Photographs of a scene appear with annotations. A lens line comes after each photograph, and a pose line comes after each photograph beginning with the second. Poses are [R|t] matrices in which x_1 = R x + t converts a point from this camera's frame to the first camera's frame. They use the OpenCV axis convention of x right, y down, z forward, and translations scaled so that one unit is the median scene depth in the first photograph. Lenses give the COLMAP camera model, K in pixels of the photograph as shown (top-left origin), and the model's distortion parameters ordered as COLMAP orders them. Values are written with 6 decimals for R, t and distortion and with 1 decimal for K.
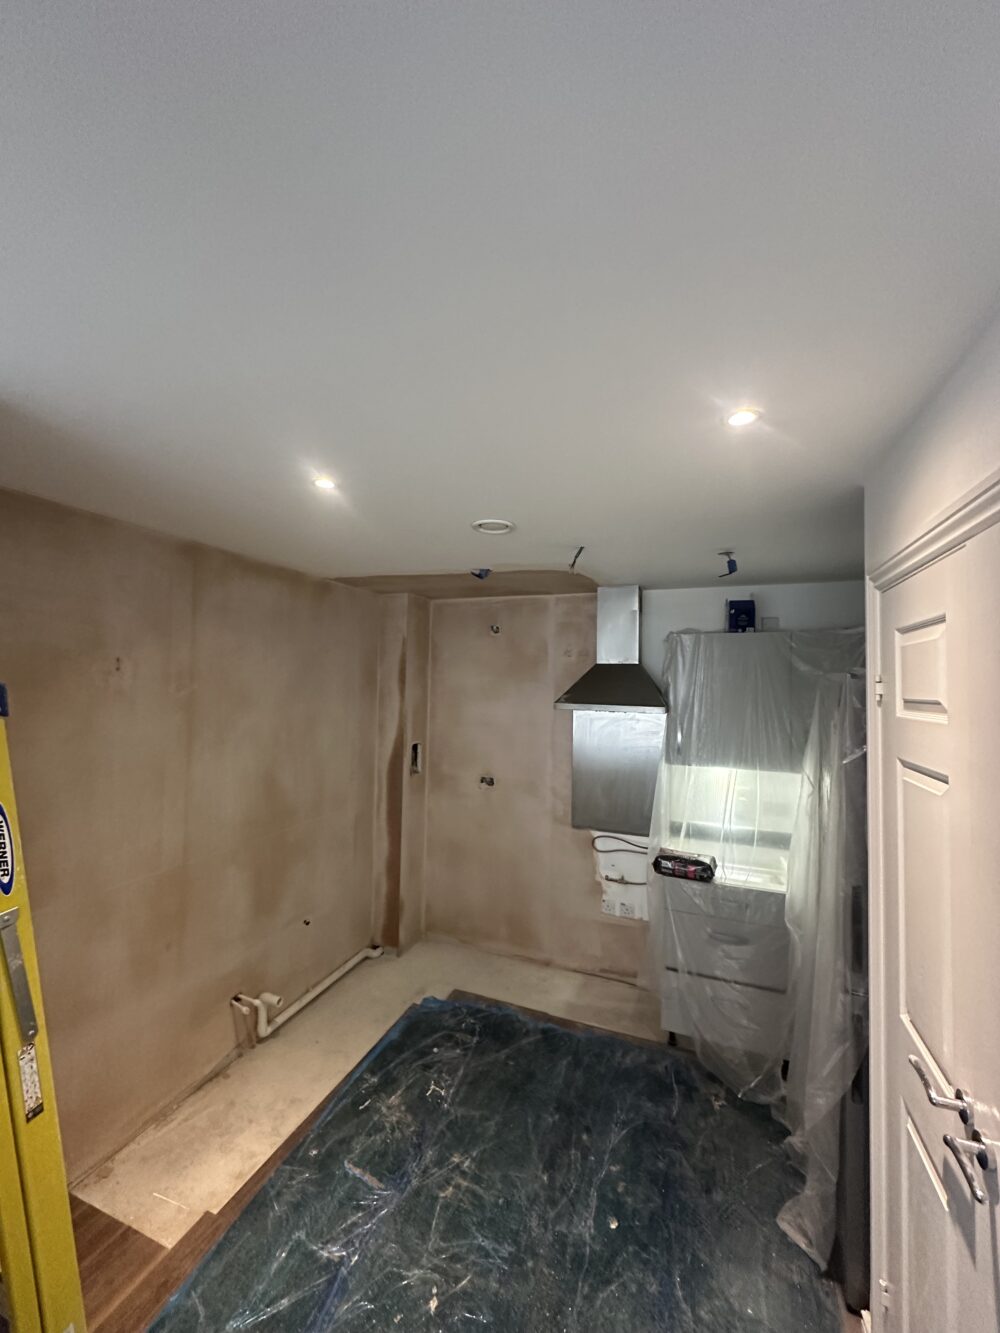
lens RADIAL K [[547.2, 0, 500.0], [0, 547.2, 666.5], [0, 0, 1]] dist [-0.000339, 0.000154]
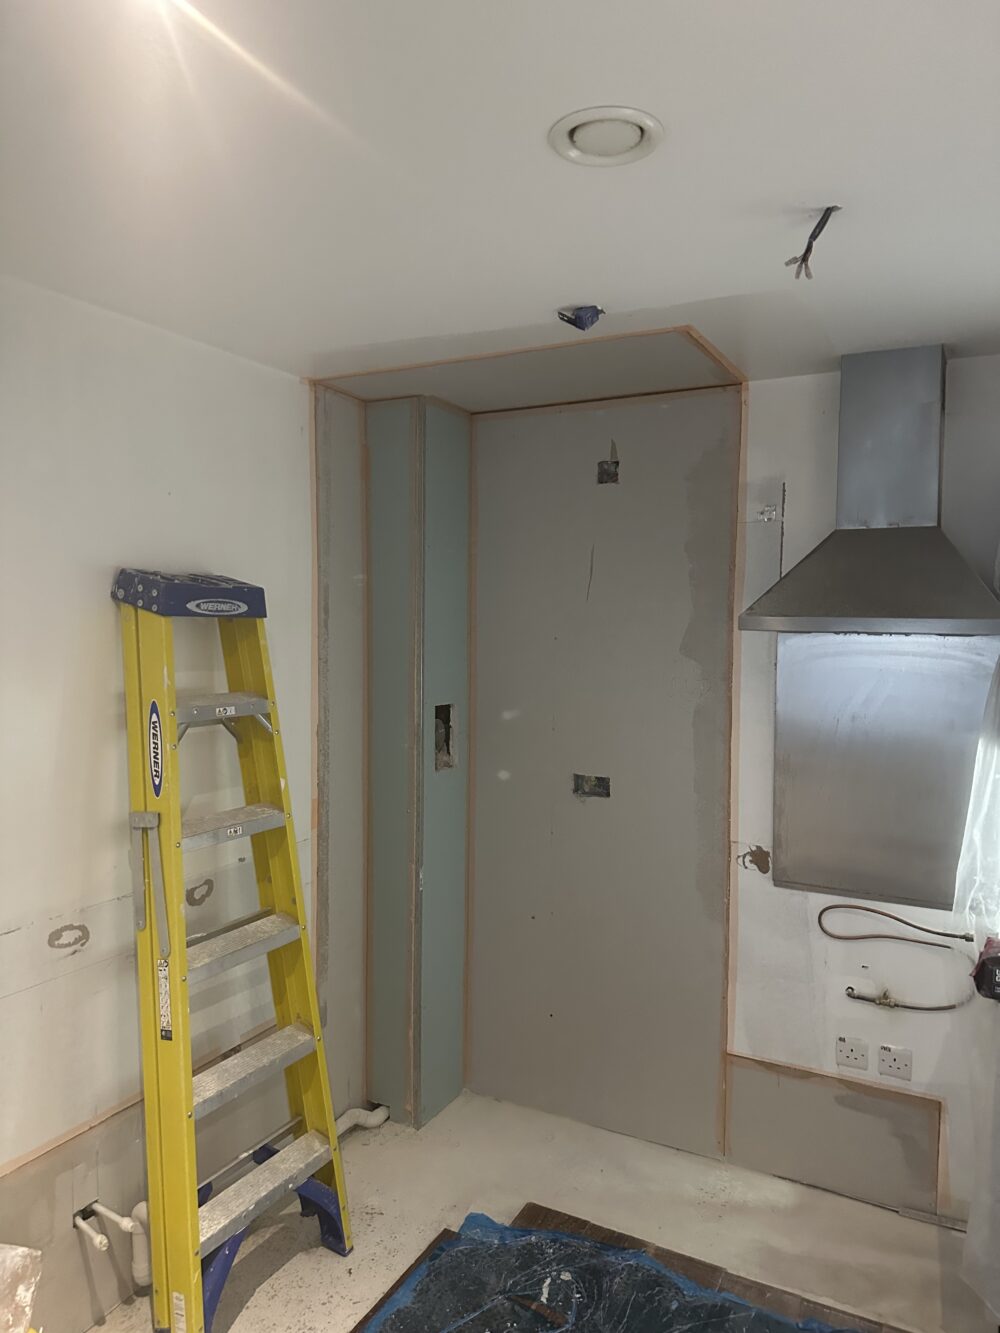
lens RADIAL K [[937.1, 0, 501.0], [0, 937.1, 681.7], [0, 0, 1]] dist [0.166571, -0.275605]
pose [[0.993742, -0.004894, -0.111597, -0.008737], [0.015131, 0.995729, 0.091077, 0.043760], [0.110674, -0.092196, 0.989571, 0.186415]]
